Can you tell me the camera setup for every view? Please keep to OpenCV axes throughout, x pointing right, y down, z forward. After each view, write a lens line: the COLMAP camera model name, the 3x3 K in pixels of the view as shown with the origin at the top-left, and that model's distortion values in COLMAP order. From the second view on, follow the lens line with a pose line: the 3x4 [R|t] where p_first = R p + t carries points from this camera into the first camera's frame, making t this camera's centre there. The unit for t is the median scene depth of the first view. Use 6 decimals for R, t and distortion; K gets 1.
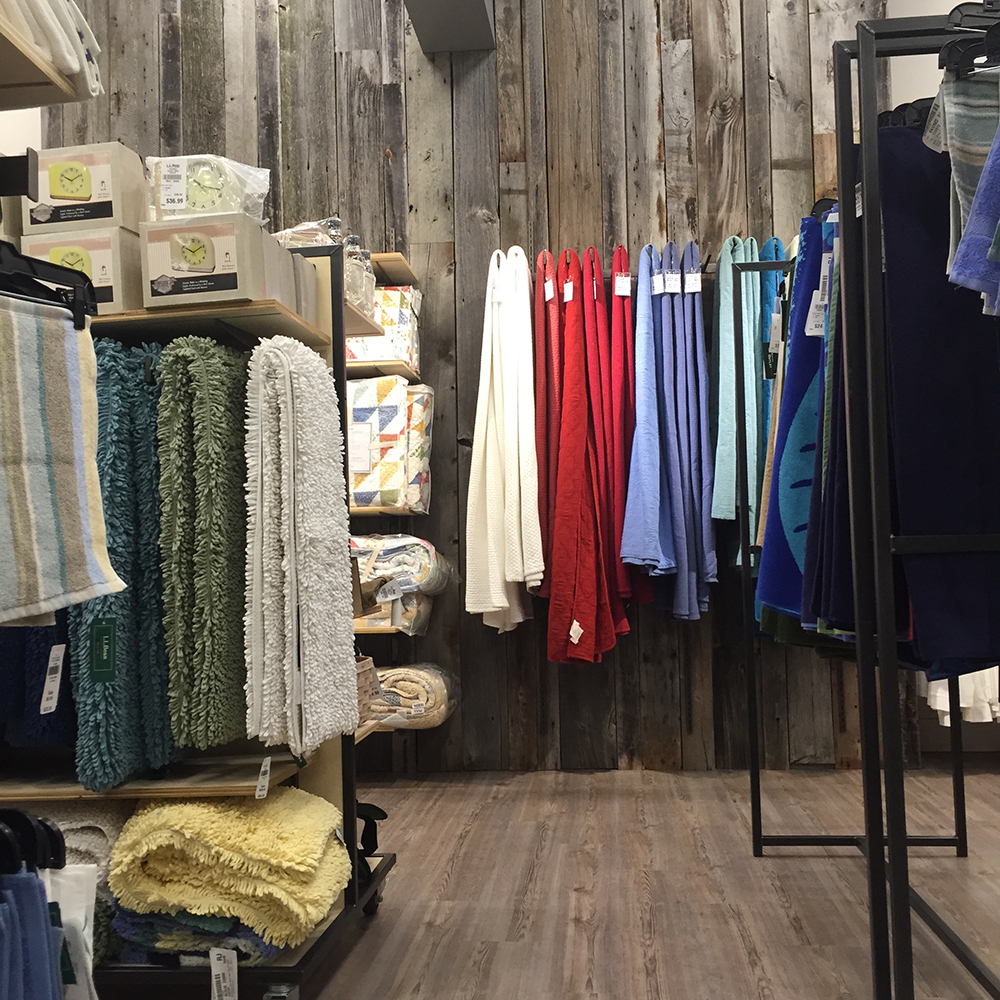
lens RADIAL K [[1141.5, 0, 500.0], [0, 1141.5, 500.0], [0, 0, 1]] dist [0.076114, -0.073589]
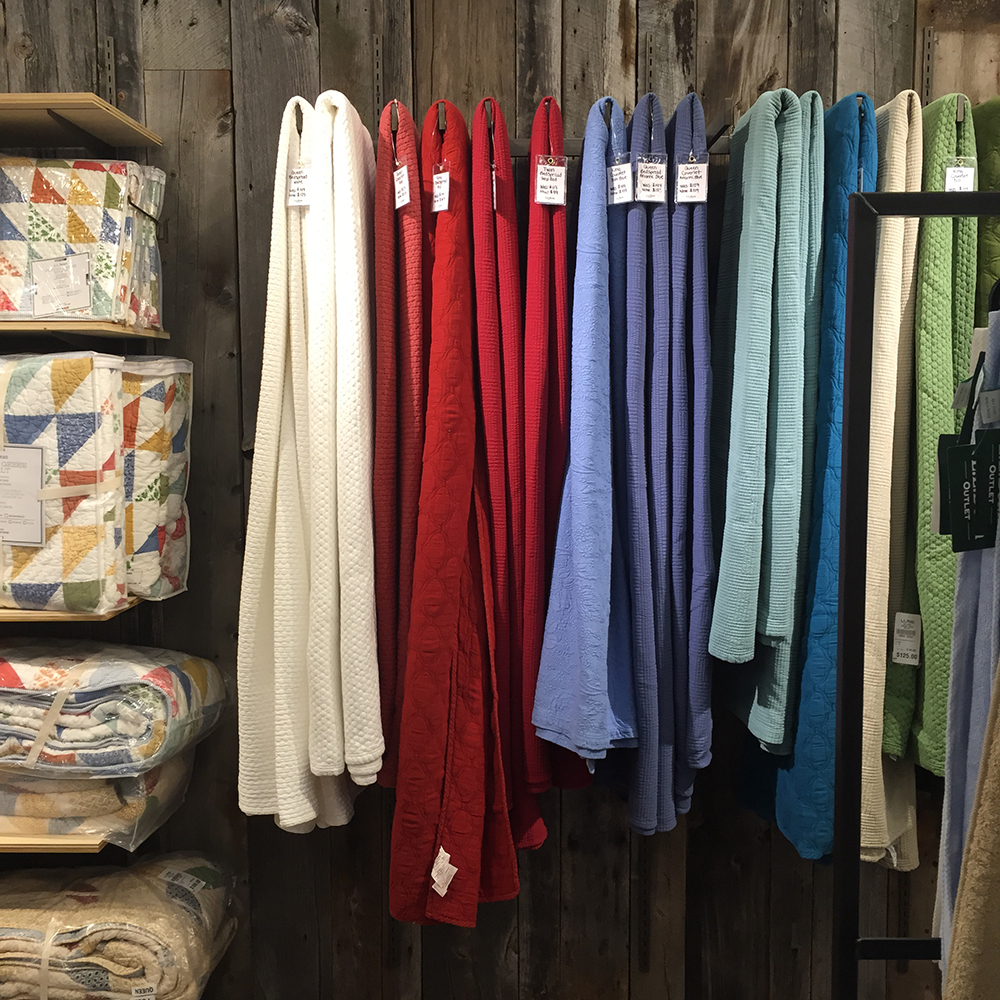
lens RADIAL K [[1141.5, 0, 500.0], [0, 1141.5, 500.0], [0, 0, 1]] dist [0.076114, -0.073589]
pose [[0.997302, 0.010098, 0.072707, 0.050172], [-0.021061, 0.988212, 0.151636, -0.125360], [-0.070319, -0.152759, 0.985759, 0.486898]]
